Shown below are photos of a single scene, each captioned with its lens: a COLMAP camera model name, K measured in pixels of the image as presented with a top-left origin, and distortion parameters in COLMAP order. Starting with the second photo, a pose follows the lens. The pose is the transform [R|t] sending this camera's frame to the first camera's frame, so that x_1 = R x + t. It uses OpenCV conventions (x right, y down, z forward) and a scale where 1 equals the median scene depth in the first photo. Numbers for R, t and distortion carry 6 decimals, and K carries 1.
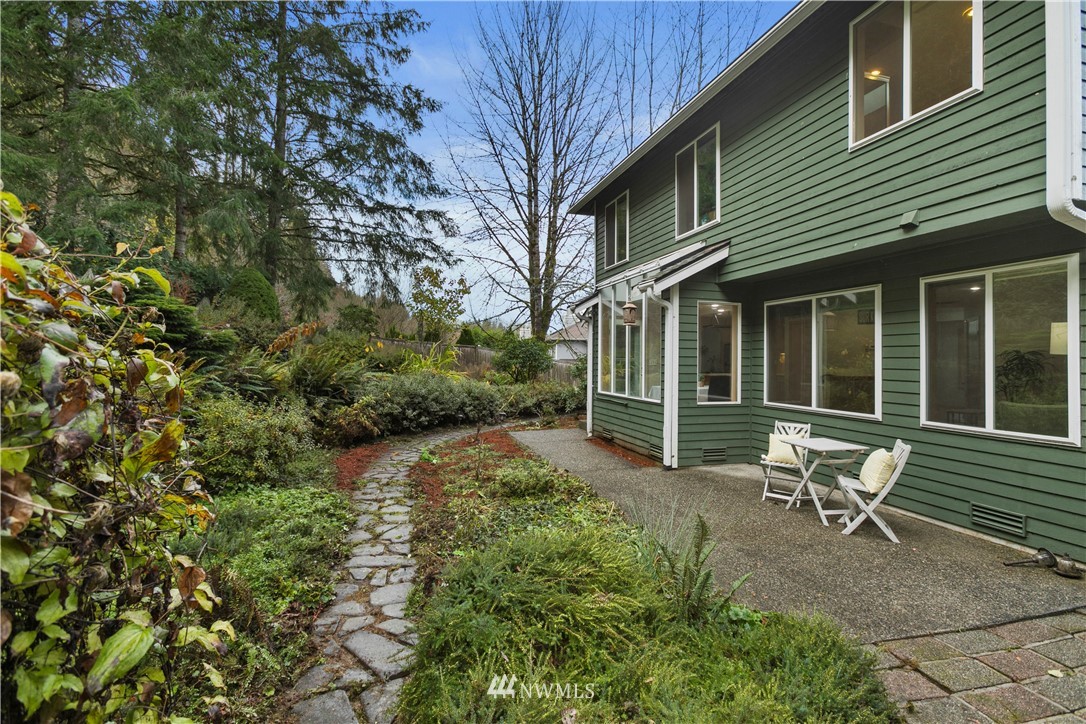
lens RADIAL K [[489.4, 0, 539.9], [0, 489.4, 359.1], [0, 0, 1]] dist [-0.016680, 0.003320]
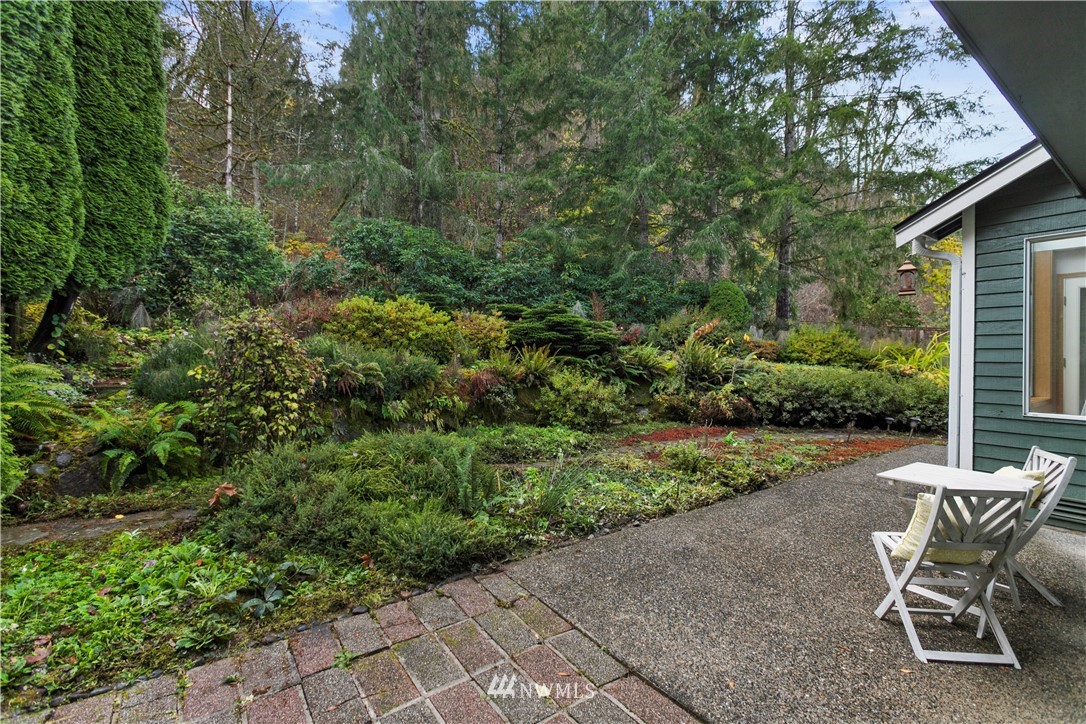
lens RADIAL K [[489.4, 0, 542.3], [0, 489.4, 358.1], [0, 0, 1]] dist [-0.016680, 0.003320]
pose [[0.348098, -0.000074, -0.937458, 0.841084], [0.016912, 0.999838, 0.006201, 0.014714], [0.937306, -0.018013, 0.348043, 0.304079]]
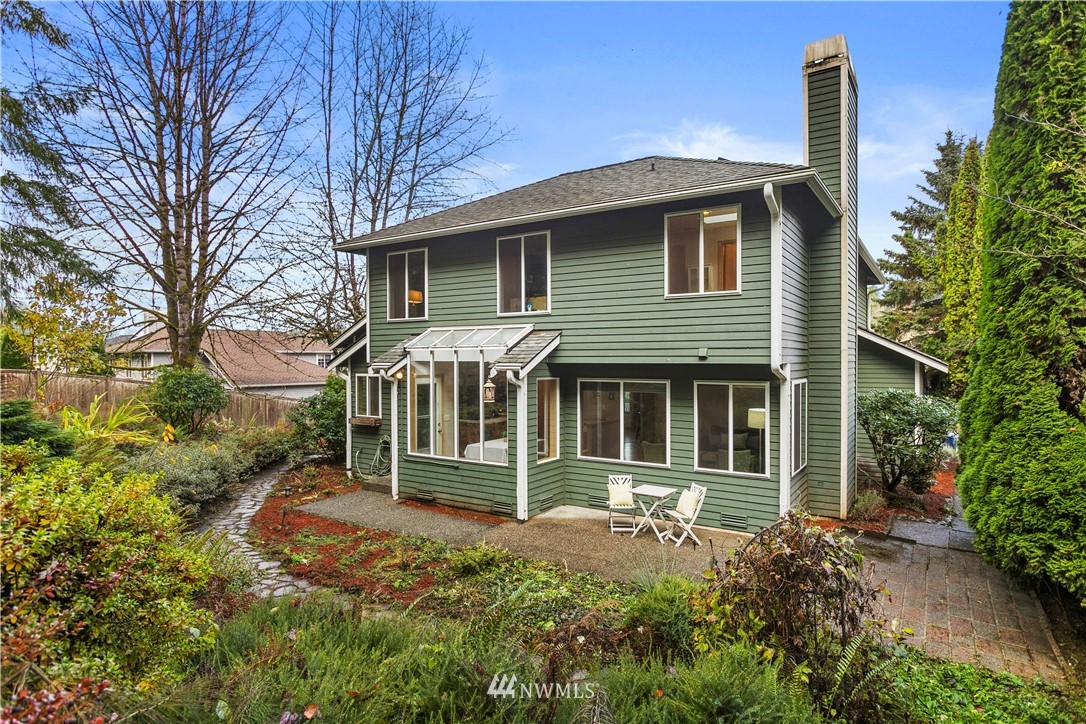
lens RADIAL K [[611.6, 0, 543.1], [0, 611.6, 363.0], [0, 0, 1]] dist [-0.004013, 0.000150]
pose [[0.744439, -0.017009, 0.667474, -0.842446], [0.005036, 0.999790, 0.019861, -0.234711], [-0.667672, -0.011424, 0.744368, -0.166832]]
